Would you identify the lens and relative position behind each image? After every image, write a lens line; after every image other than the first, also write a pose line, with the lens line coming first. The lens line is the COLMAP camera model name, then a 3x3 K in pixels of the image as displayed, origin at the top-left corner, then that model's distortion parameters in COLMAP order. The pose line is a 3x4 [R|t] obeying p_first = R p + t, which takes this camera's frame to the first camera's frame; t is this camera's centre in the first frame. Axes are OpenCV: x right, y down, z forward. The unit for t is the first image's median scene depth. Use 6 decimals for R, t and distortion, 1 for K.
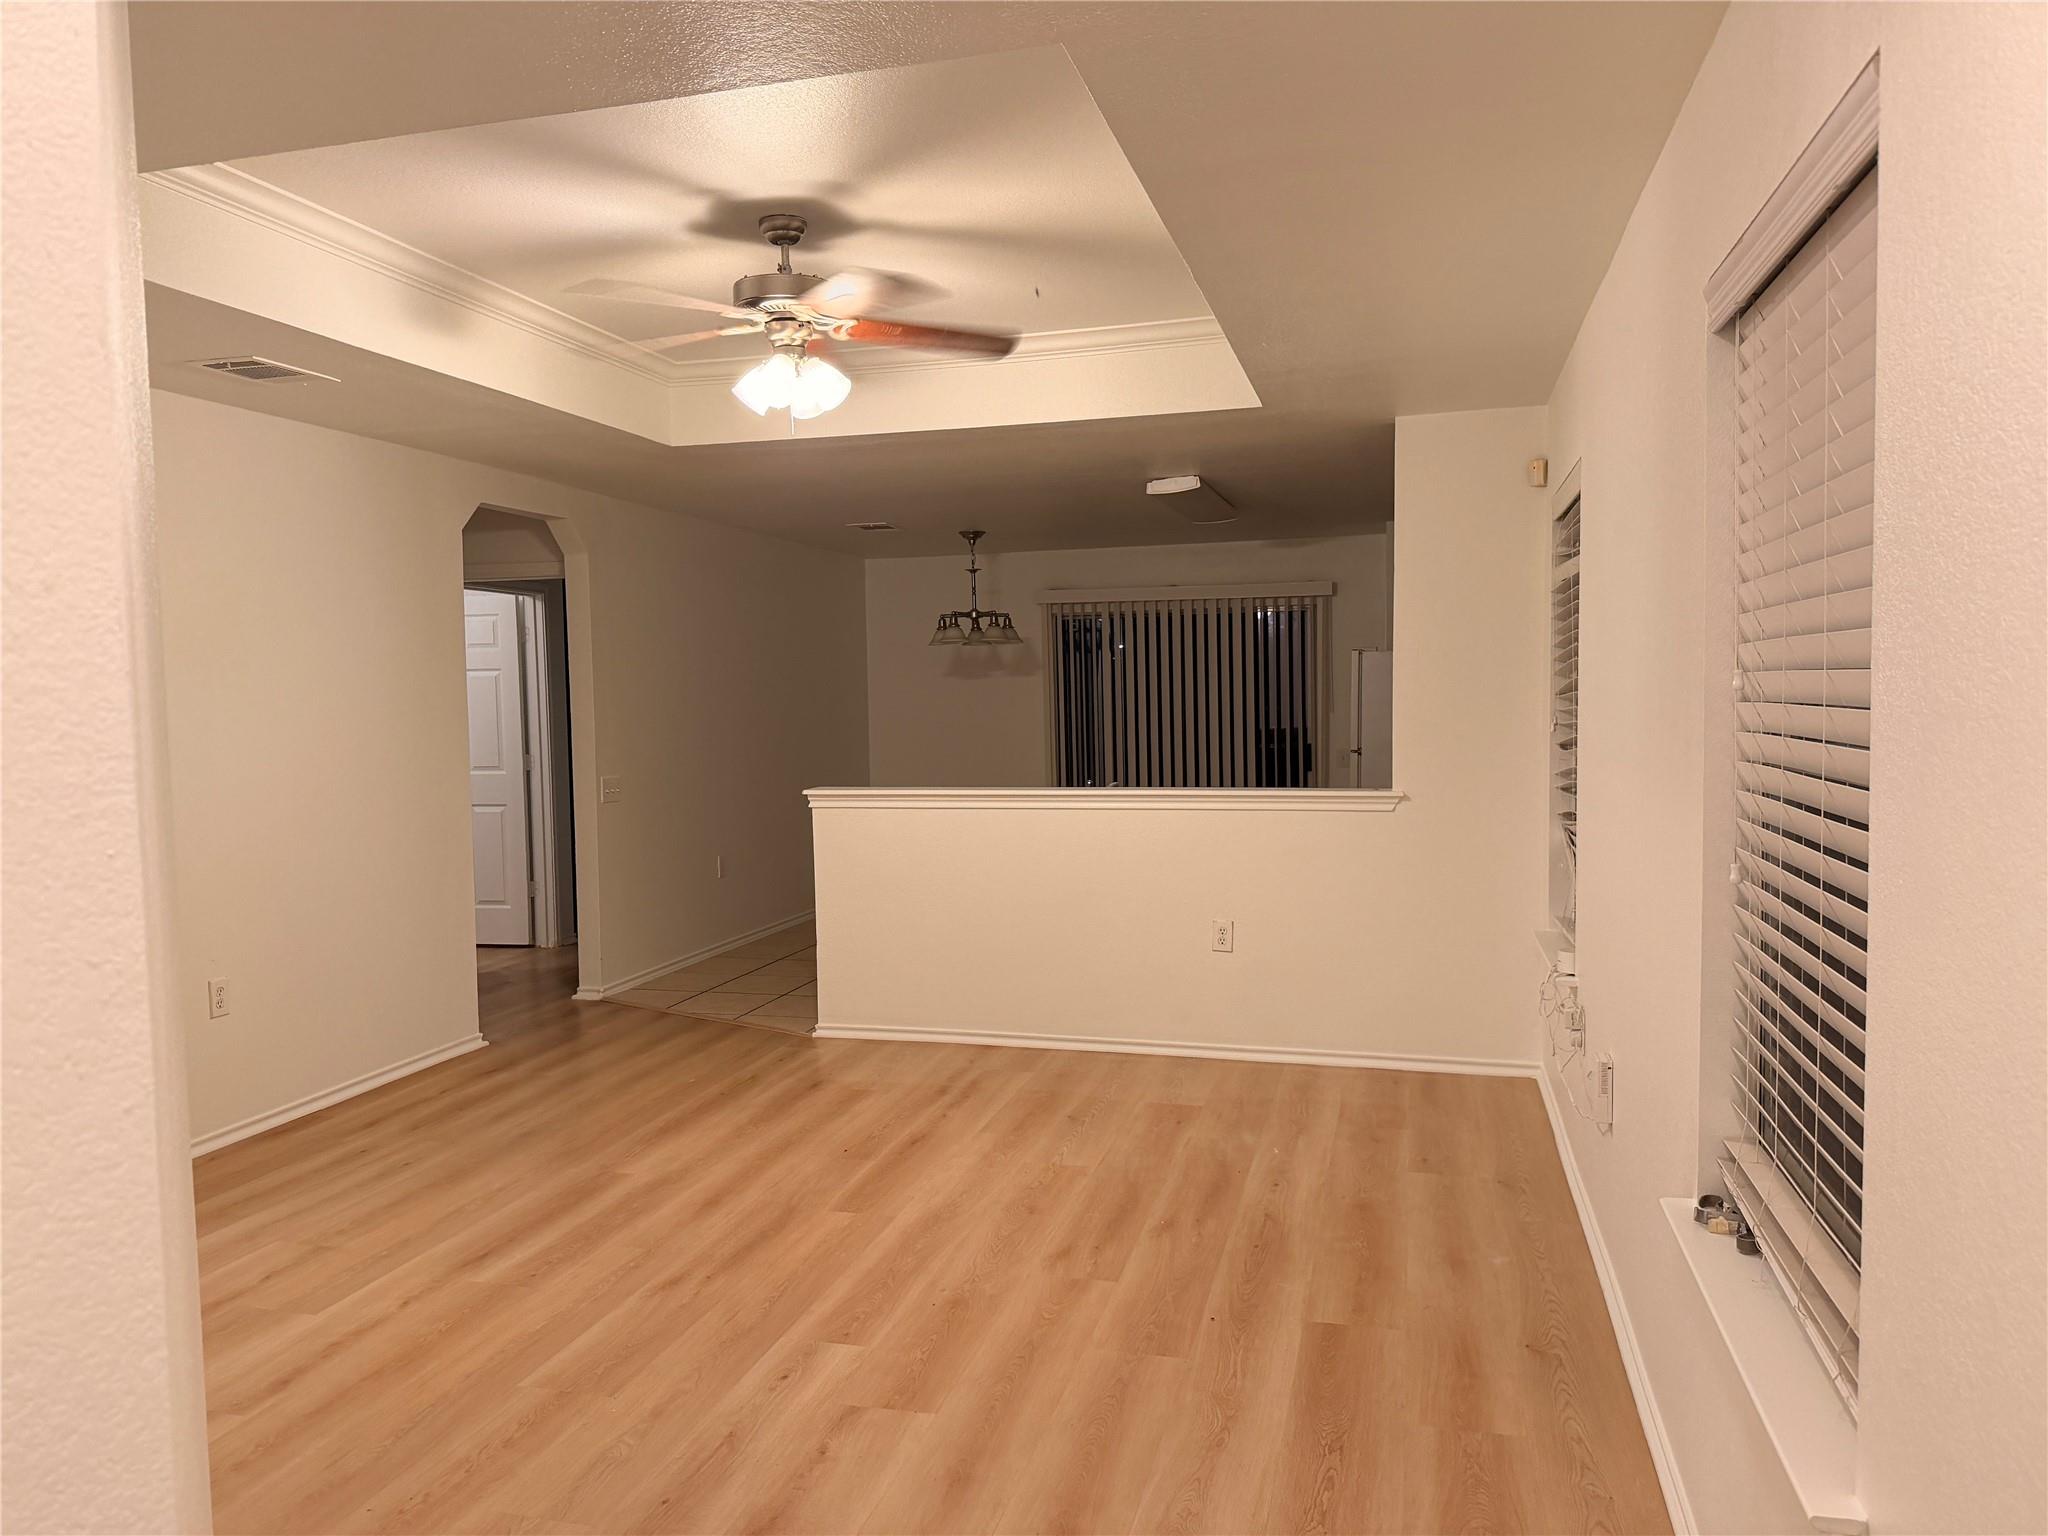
lens RADIAL K [[1427.5, 0, 1022.4], [0, 1427.5, 760.9], [0, 0, 1]] dist [0.031109, -0.050386]
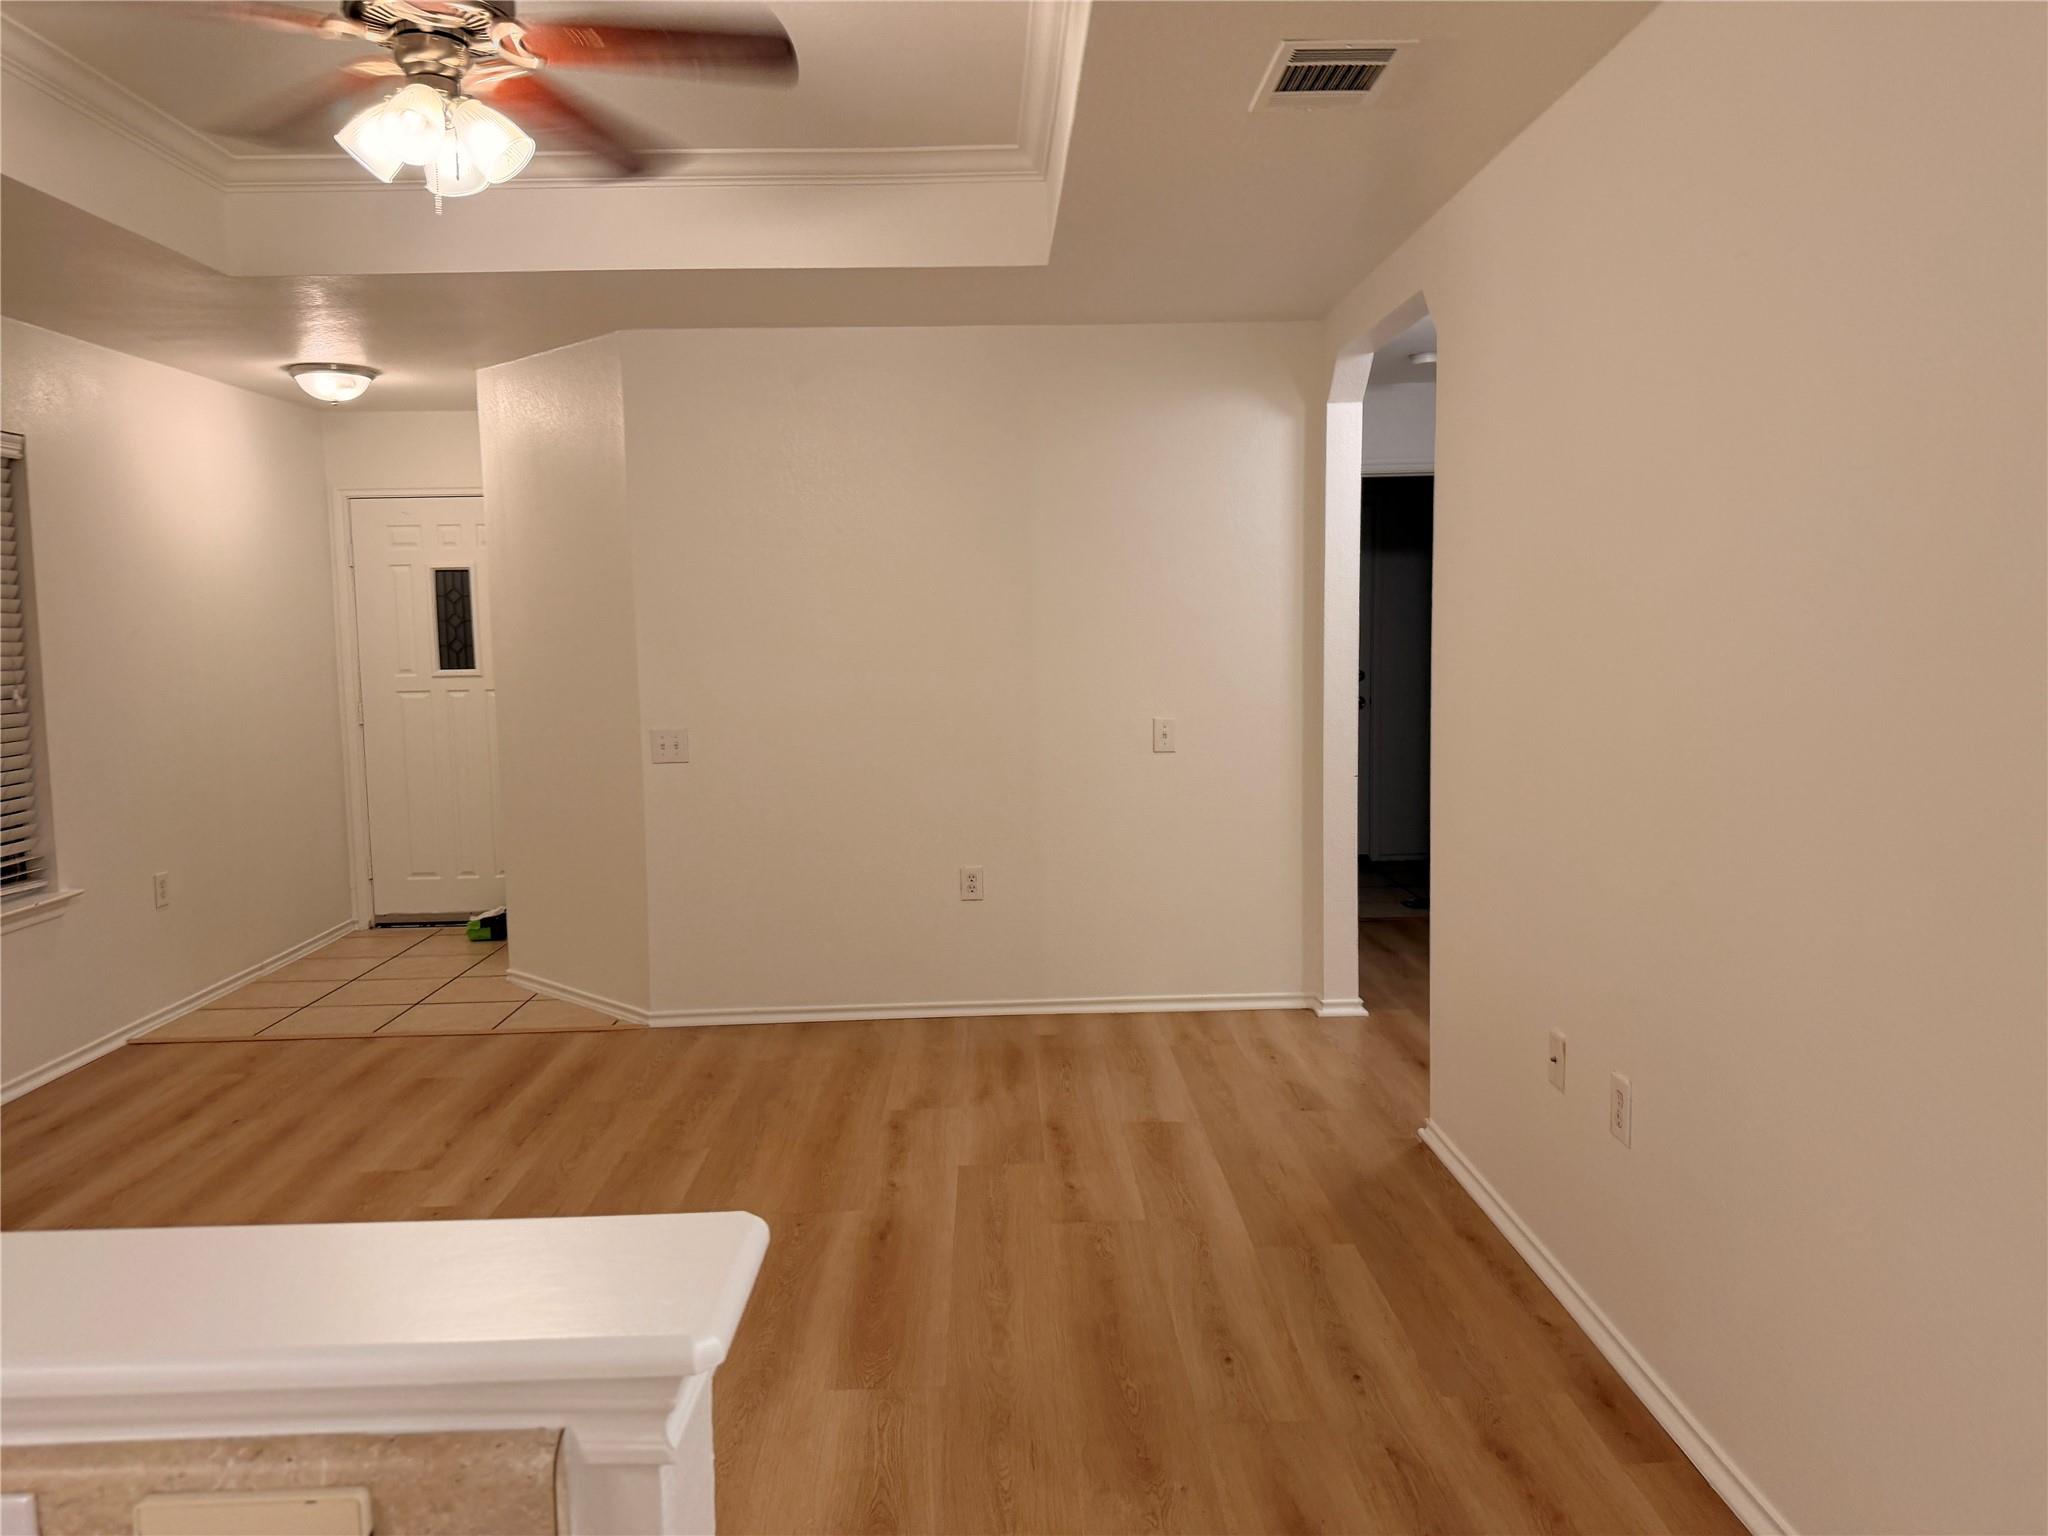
lens RADIAL K [[1427.5, 0, 1022.4], [0, 1427.5, 760.9], [0, 0, 1]] dist [0.031109, -0.050386]
pose [[-0.956415, 0.065665, -0.284533, -0.240811], [0.021902, 0.987775, 0.154339, -0.085396], [0.291189, 0.141380, -0.946161, 1.944474]]
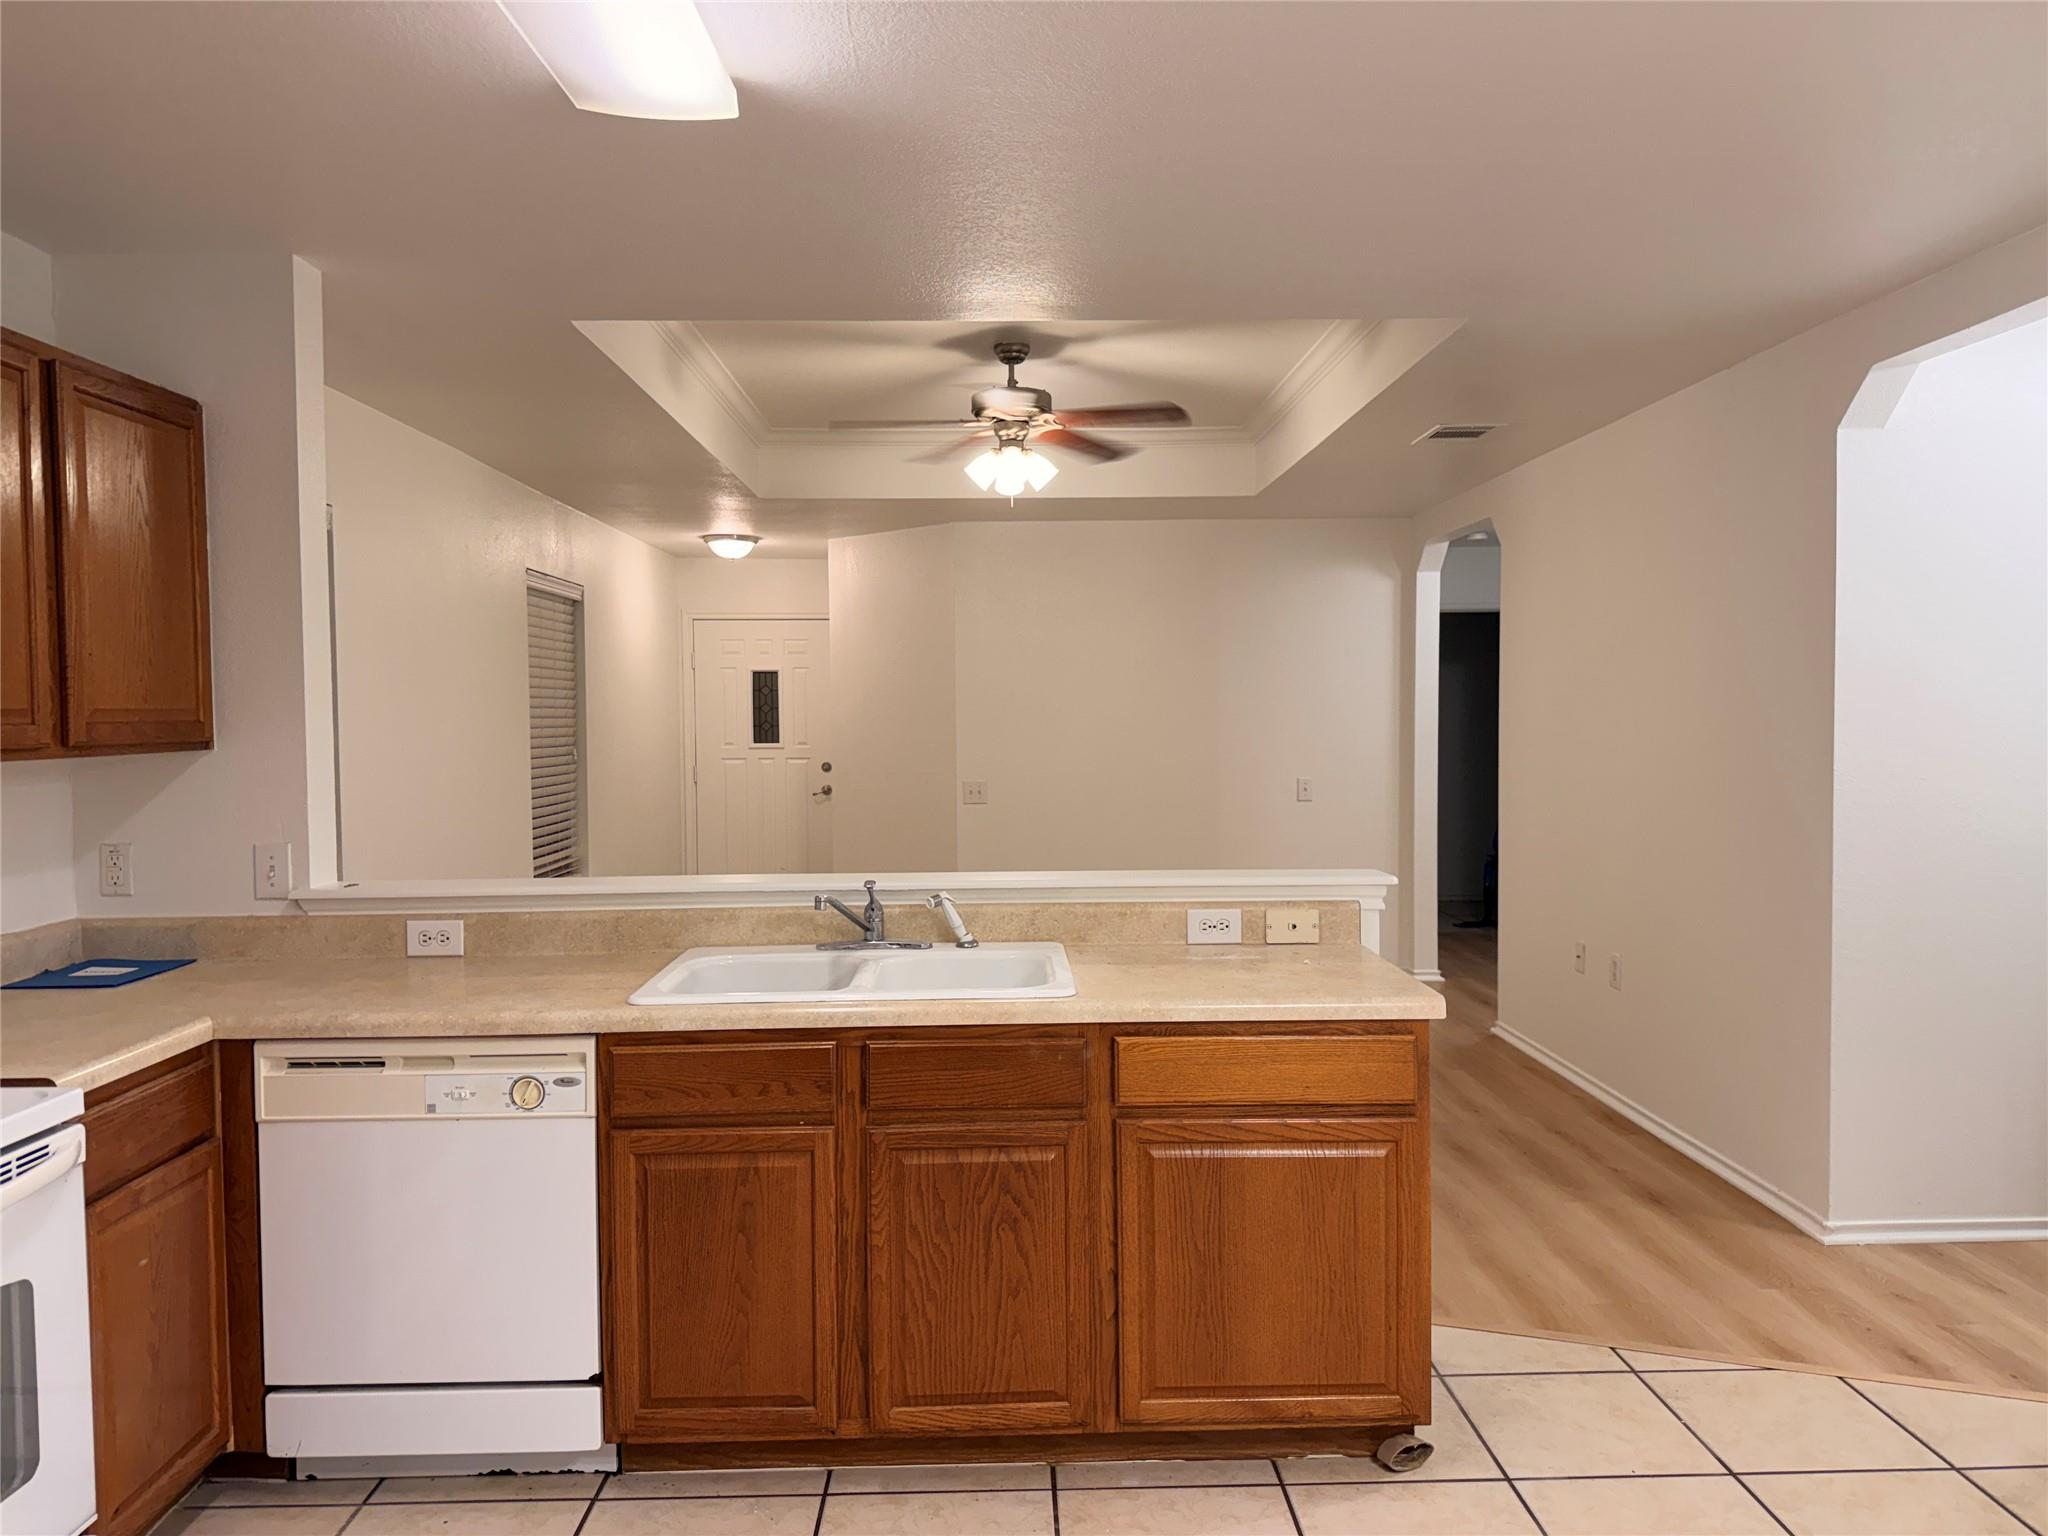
lens RADIAL K [[1412.7, 0, 1002.8], [0, 1412.7, 767.2], [0, 0, 1]] dist [0.040377, 0.000136]
pose [[-0.960997, 0.038943, -0.273803, 0.228675], [0.013129, 0.995344, 0.095488, -0.127276], [0.276246, 0.088169, -0.957034, 2.526632]]
